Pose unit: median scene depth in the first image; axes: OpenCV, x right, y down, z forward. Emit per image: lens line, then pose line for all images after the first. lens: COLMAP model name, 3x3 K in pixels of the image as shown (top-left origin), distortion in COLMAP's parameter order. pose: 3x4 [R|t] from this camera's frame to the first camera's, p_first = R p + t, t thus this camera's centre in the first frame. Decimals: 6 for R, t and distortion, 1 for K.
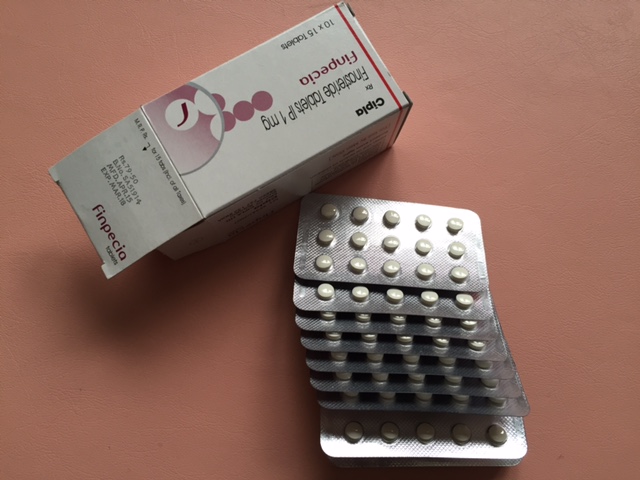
lens RADIAL K [[542.0, 0, 319.5], [0, 542.0, 240.0], [0, 0, 1]] dist [0.019362, -0.000376]
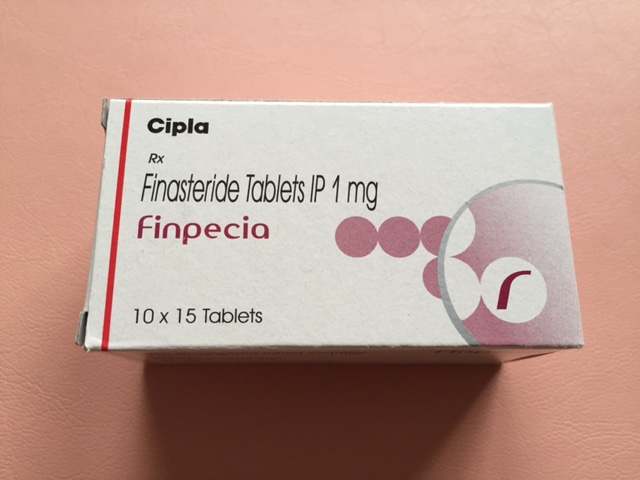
lens RADIAL K [[542.0, 0, 320.3], [0, 542.0, 240.1], [0, 0, 1]] dist [0.019362, -0.000376]
pose [[-0.882899, -0.466480, -0.053722, -0.050974], [0.458014, -0.830311, -0.317500, -0.116124], [0.103501, -0.304926, 0.946735, 0.523634]]
